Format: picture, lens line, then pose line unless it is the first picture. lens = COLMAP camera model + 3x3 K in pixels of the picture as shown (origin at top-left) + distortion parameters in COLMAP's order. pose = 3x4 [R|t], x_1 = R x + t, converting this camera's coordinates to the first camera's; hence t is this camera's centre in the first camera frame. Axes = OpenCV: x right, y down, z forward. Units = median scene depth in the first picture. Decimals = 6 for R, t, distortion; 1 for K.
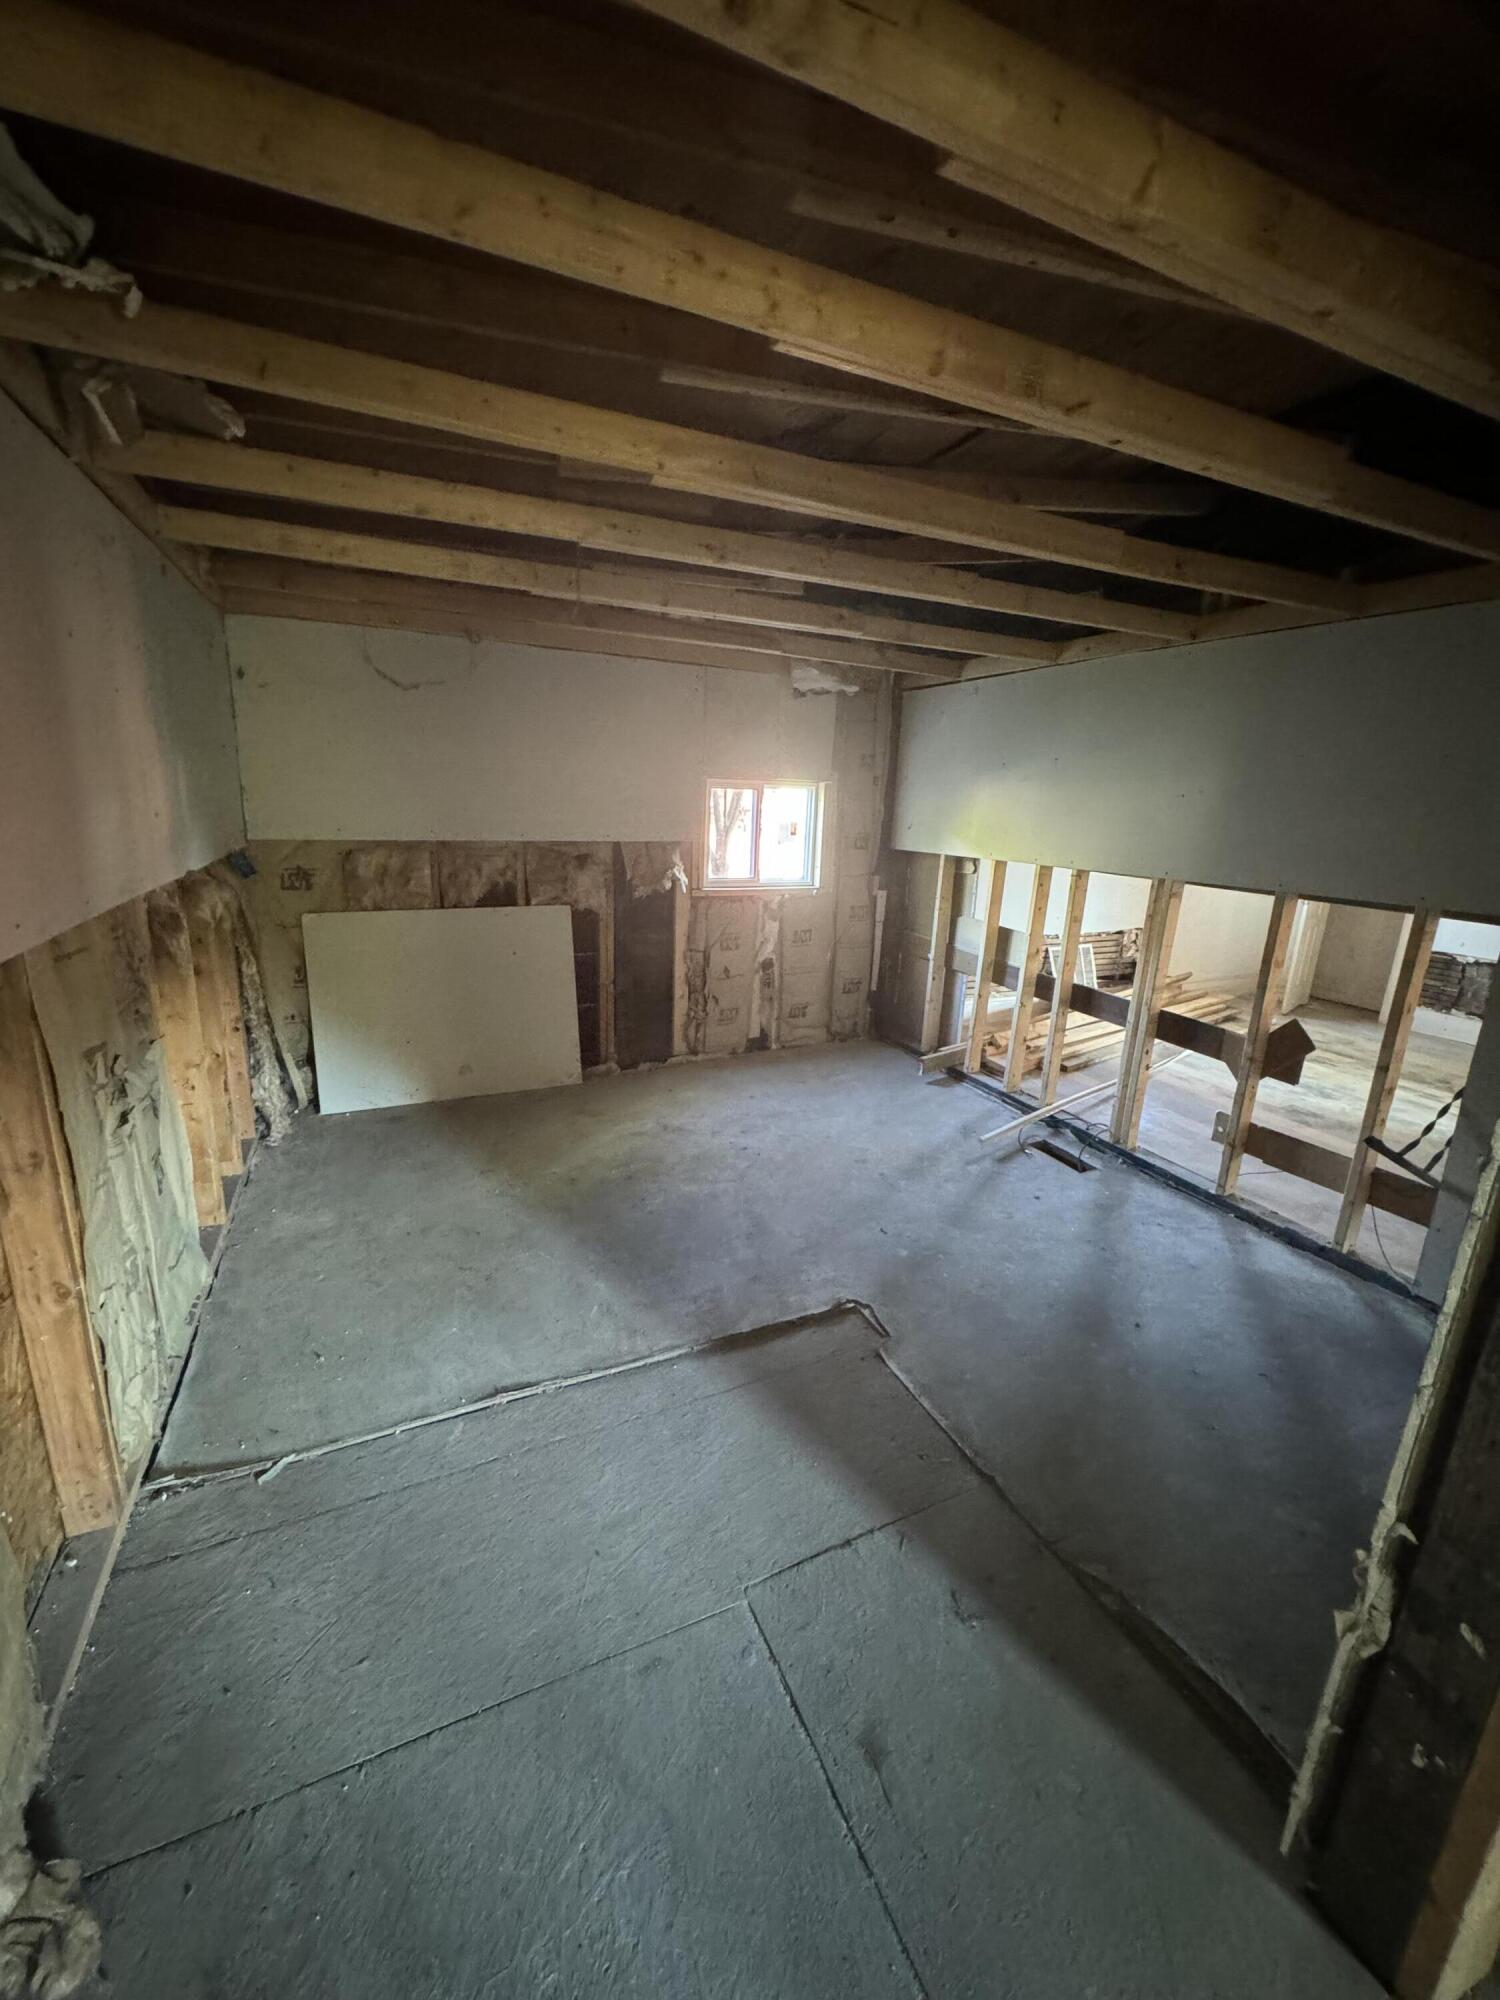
lens RADIAL K [[798.1, 0, 750.0], [0, 798.1, 1000.0], [0, 0, 1]] dist [0.000206, 0.000097]
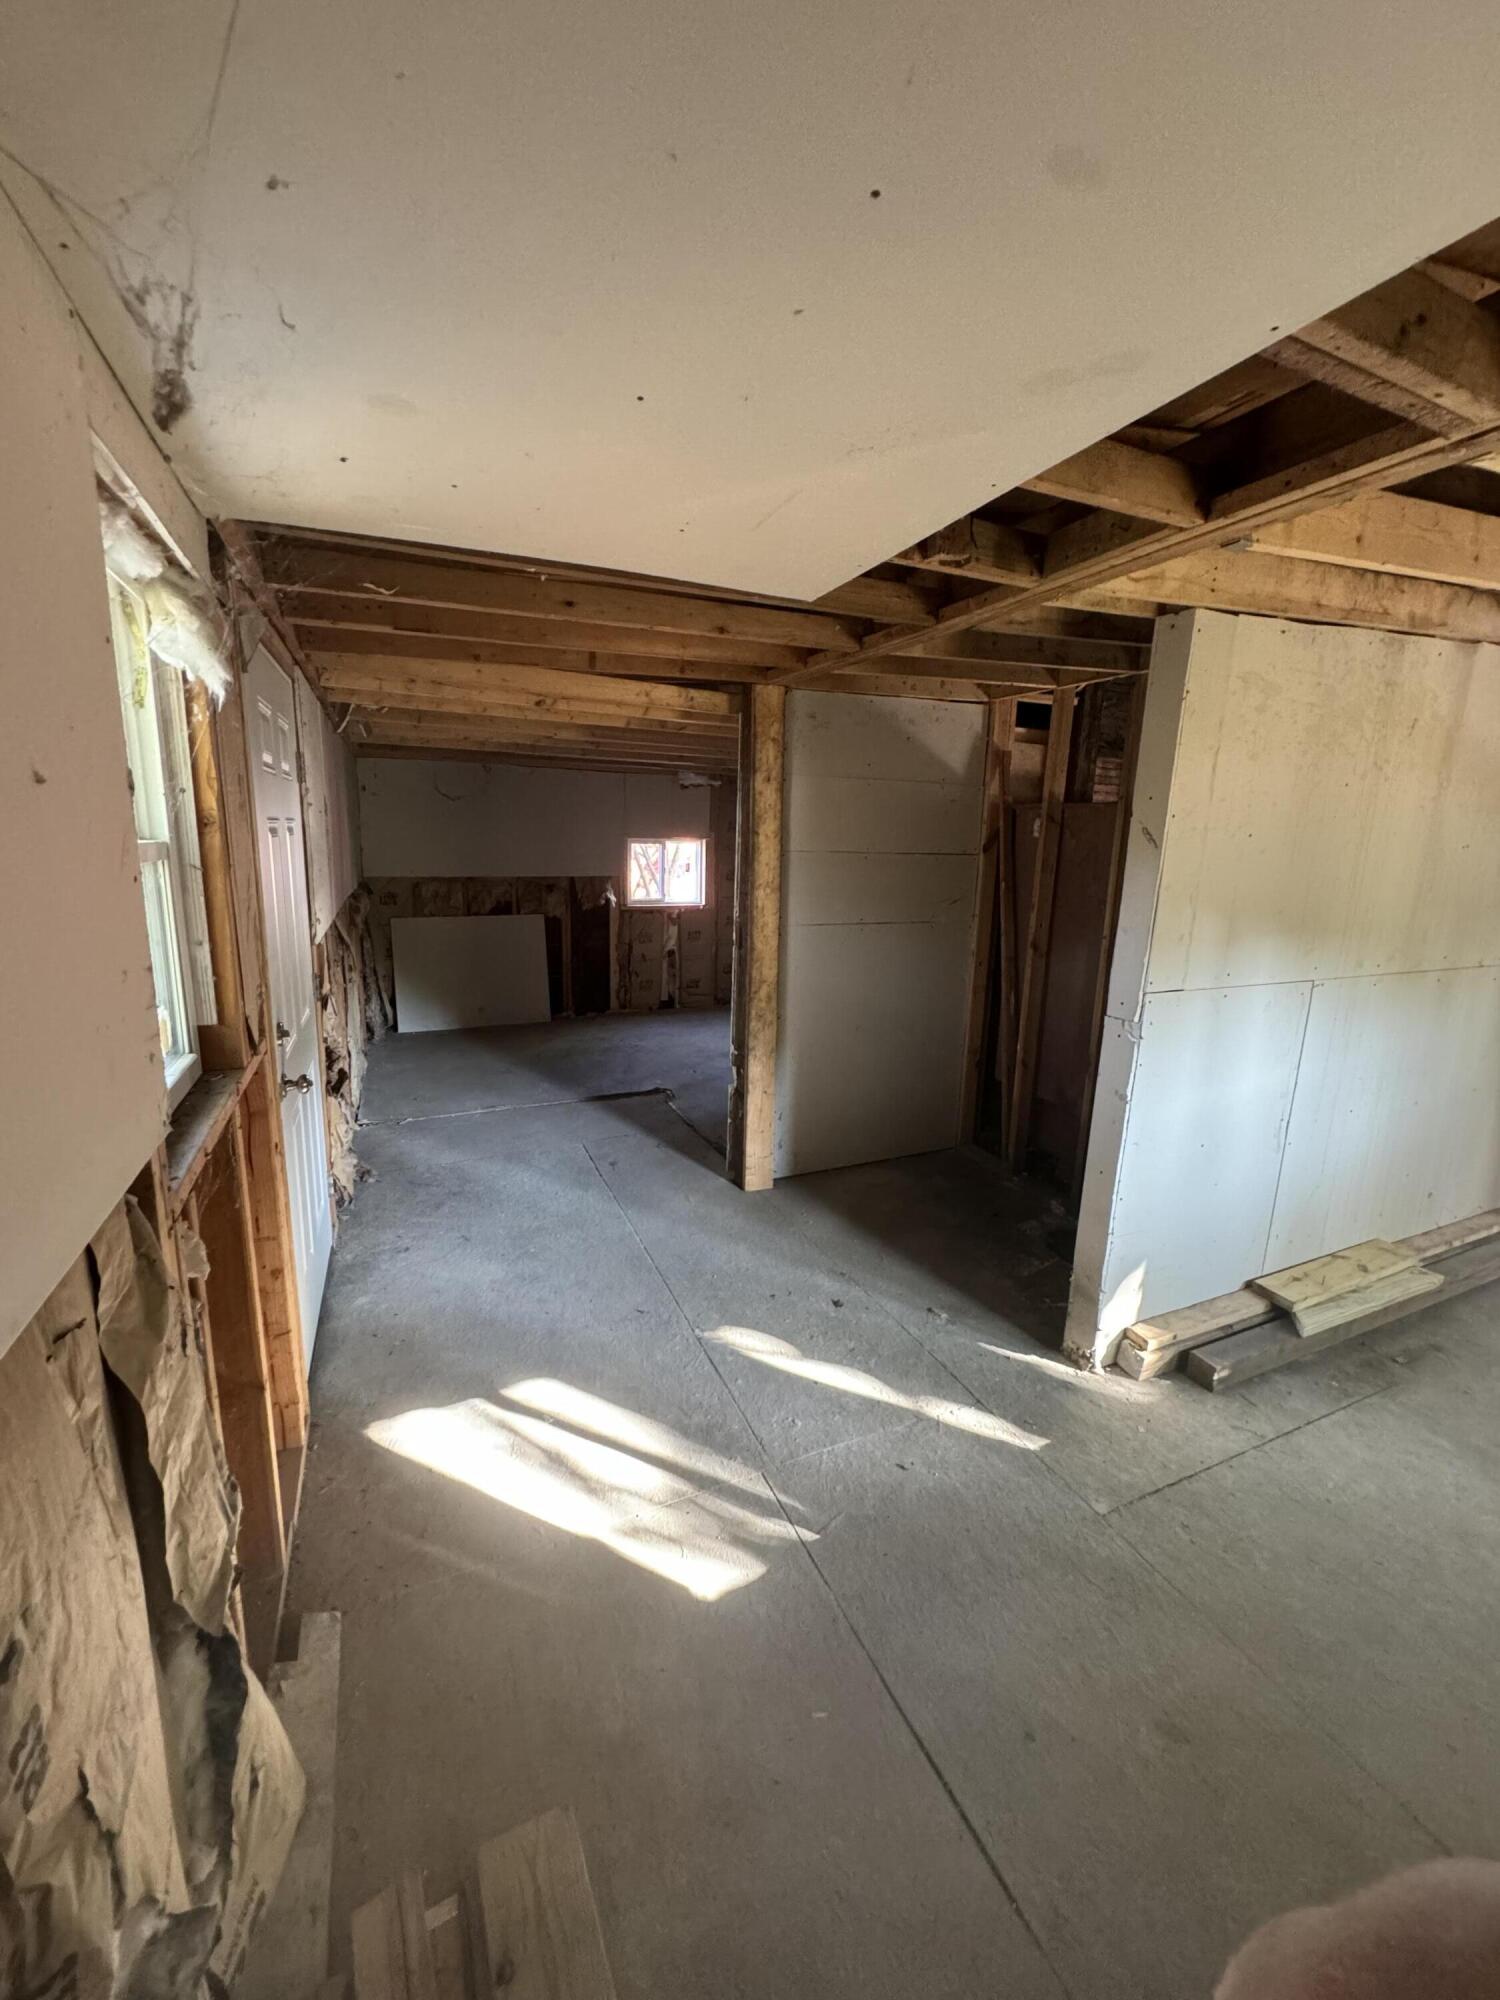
lens RADIAL K [[798.1, 0, 750.0], [0, 798.1, 1000.0], [0, 0, 1]] dist [0.000206, 0.000097]
pose [[0.999832, -0.009373, -0.015749, 0.232118], [0.008537, 0.998596, -0.052283, 0.152073], [0.016217, 0.052140, 0.998508, -0.658781]]
